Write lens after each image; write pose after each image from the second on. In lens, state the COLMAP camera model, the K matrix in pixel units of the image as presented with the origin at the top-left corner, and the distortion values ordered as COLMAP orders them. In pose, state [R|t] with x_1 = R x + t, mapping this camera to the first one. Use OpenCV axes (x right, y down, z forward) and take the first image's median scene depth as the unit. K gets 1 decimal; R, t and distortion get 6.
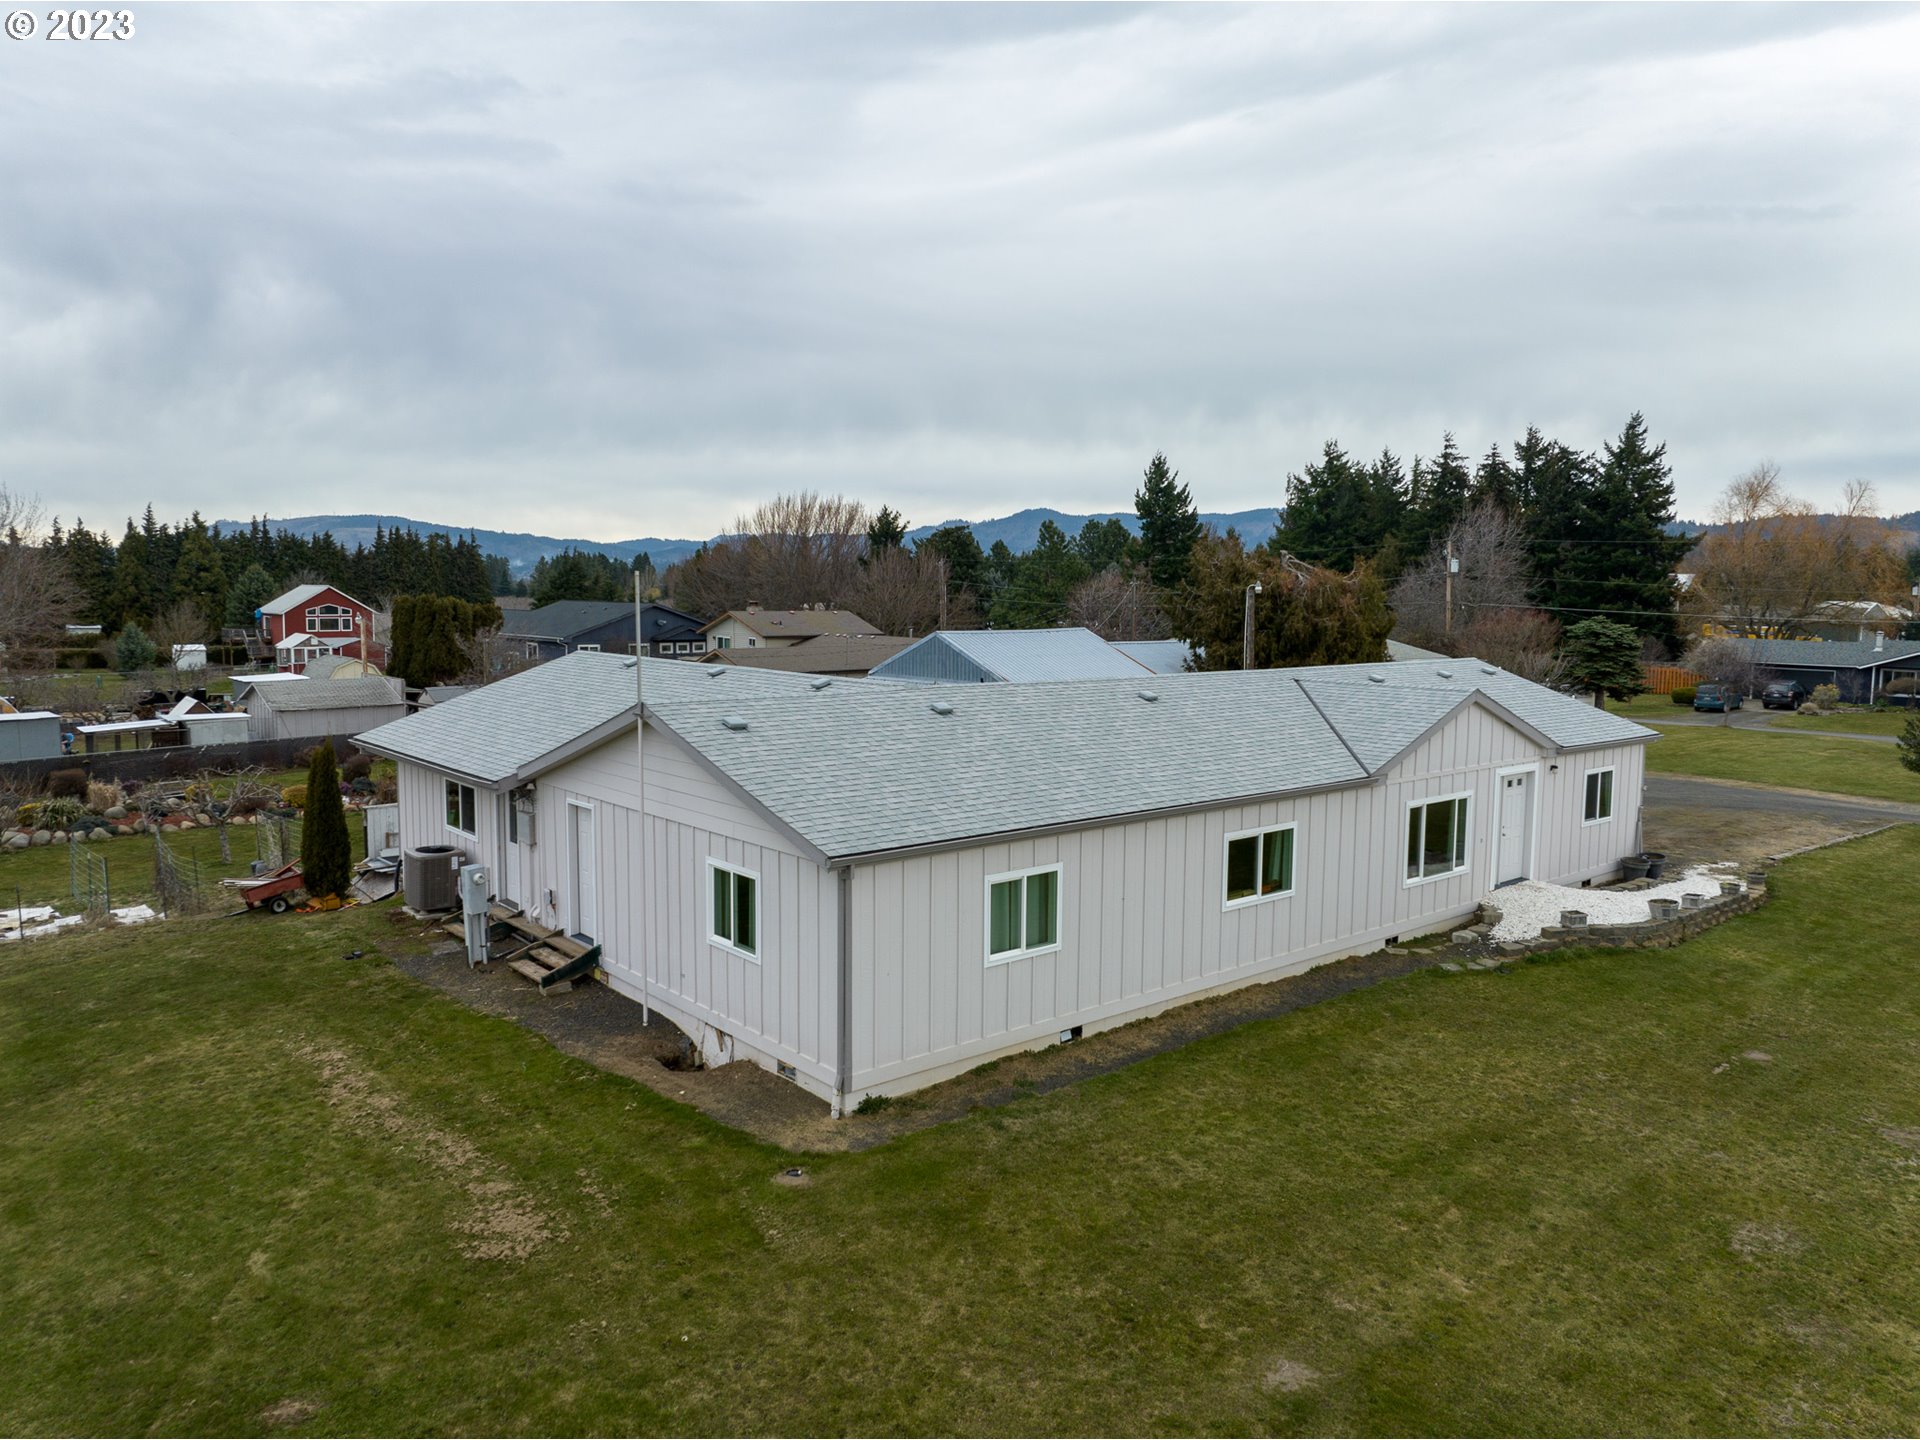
lens RADIAL K [[1408.9, 0, 960.0], [0, 1408.9, 720.0], [0, 0, 1]] dist [-0.014843, -0.032234]
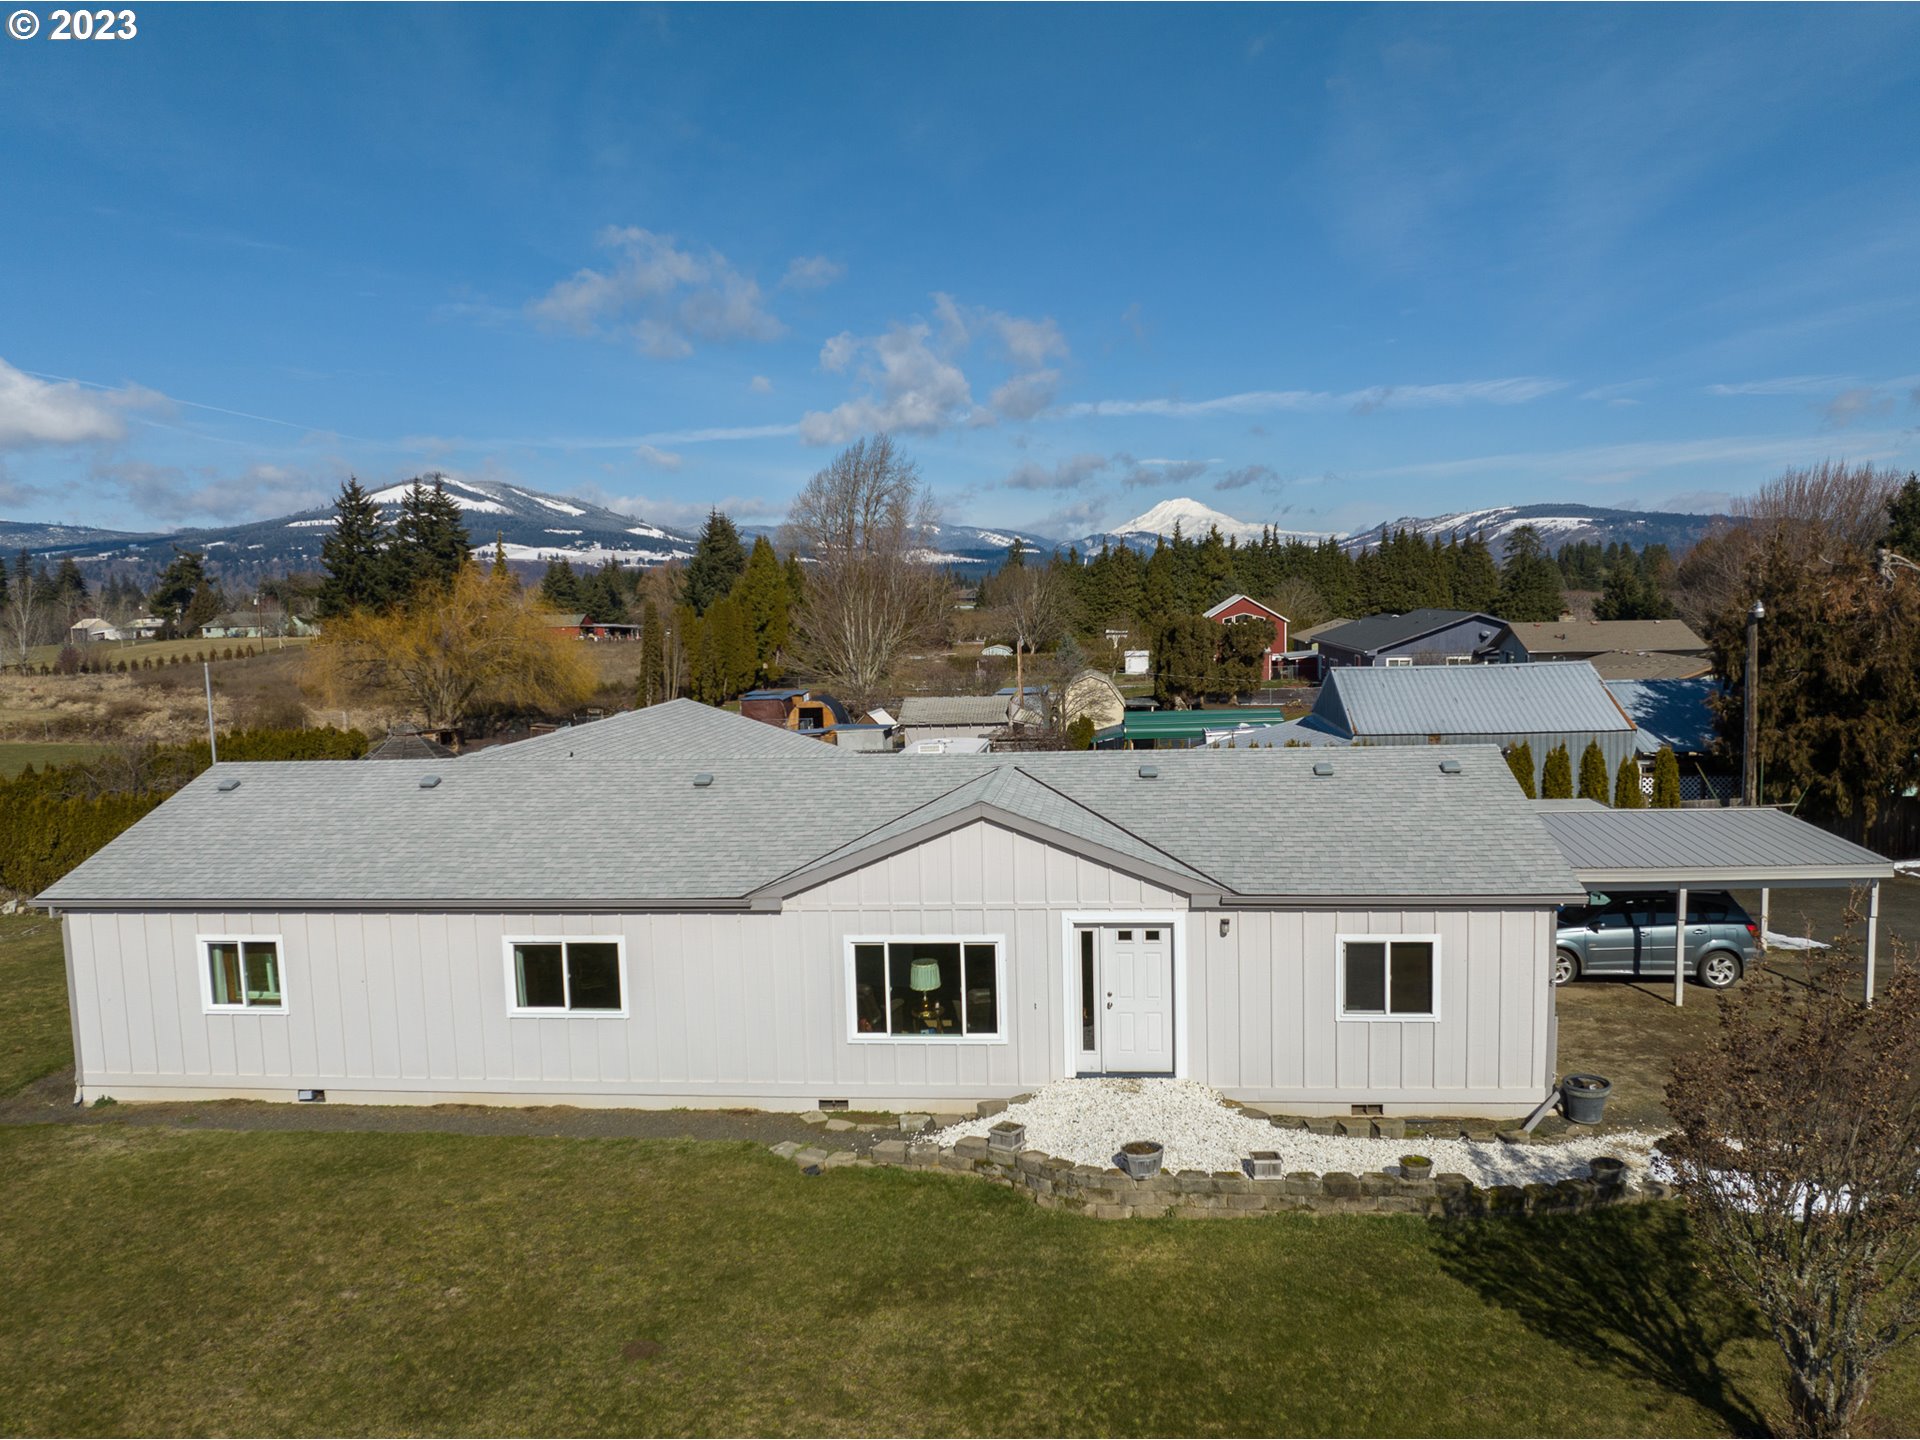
lens RADIAL K [[1408.9, 0, 960.0], [0, 1408.9, 720.0], [0, 0, 1]] dist [-0.014843, -0.032234]
pose [[0.690070, 0.045202, -0.722330, 0.919202], [-0.040005, 0.998904, 0.024292, -0.083544], [0.722637, 0.012134, 0.691122, 0.491636]]
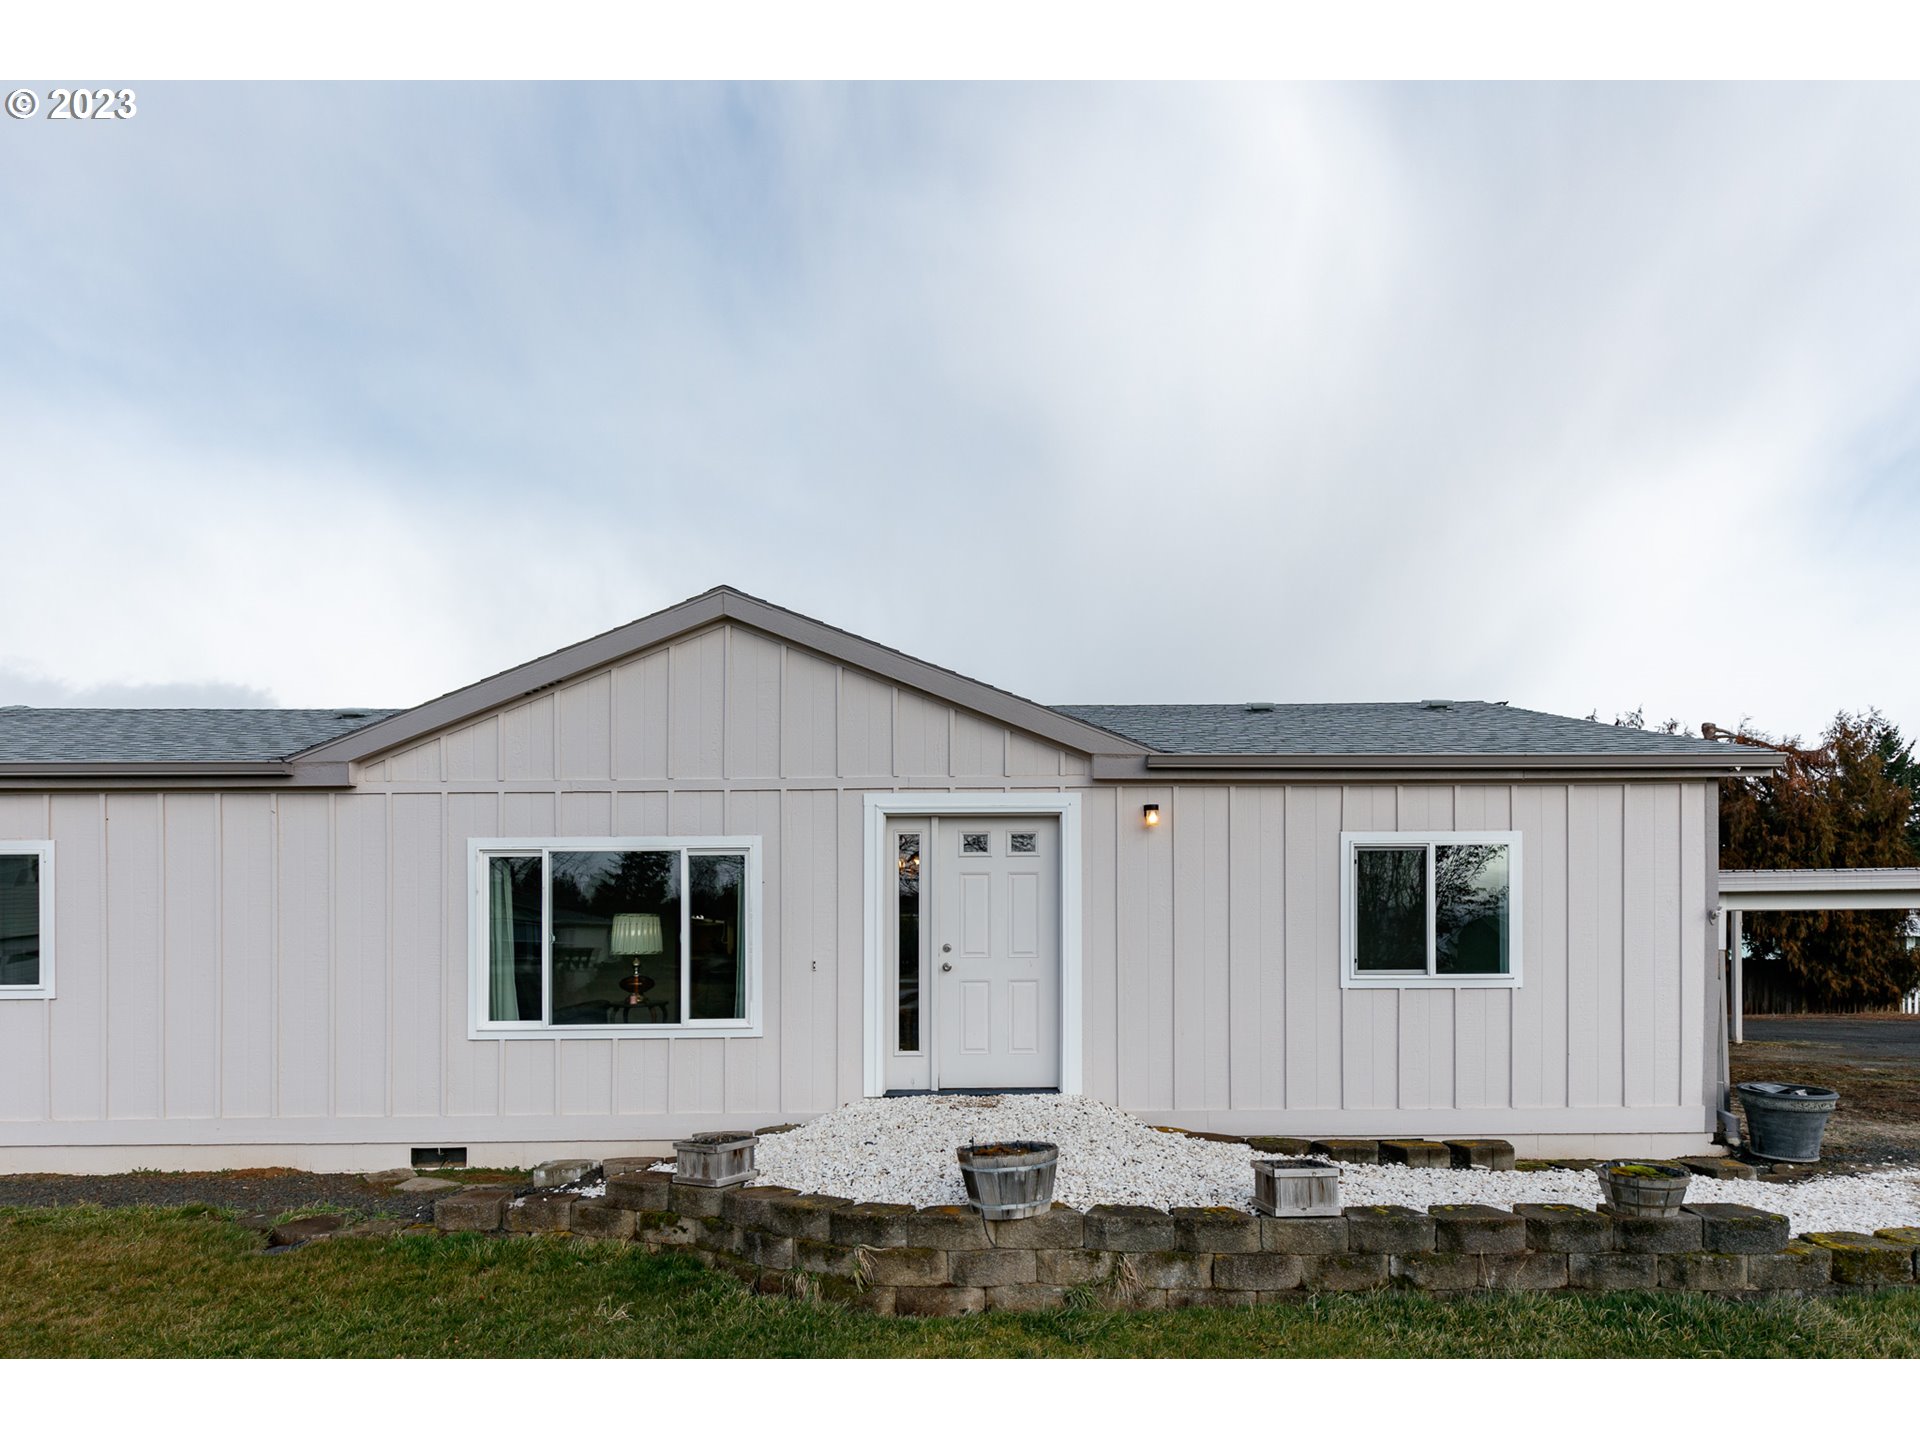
lens RADIAL K [[1437.4, 0, 968.5], [0, 1437.4, 725.8], [0, 0, 1]] dist [0.005619, 0.002522]
pose [[0.763644, -0.013702, -0.645493, 0.716993], [-0.055221, 0.994725, -0.086444, 0.053203], [0.643272, 0.101657, 0.758859, 0.747716]]
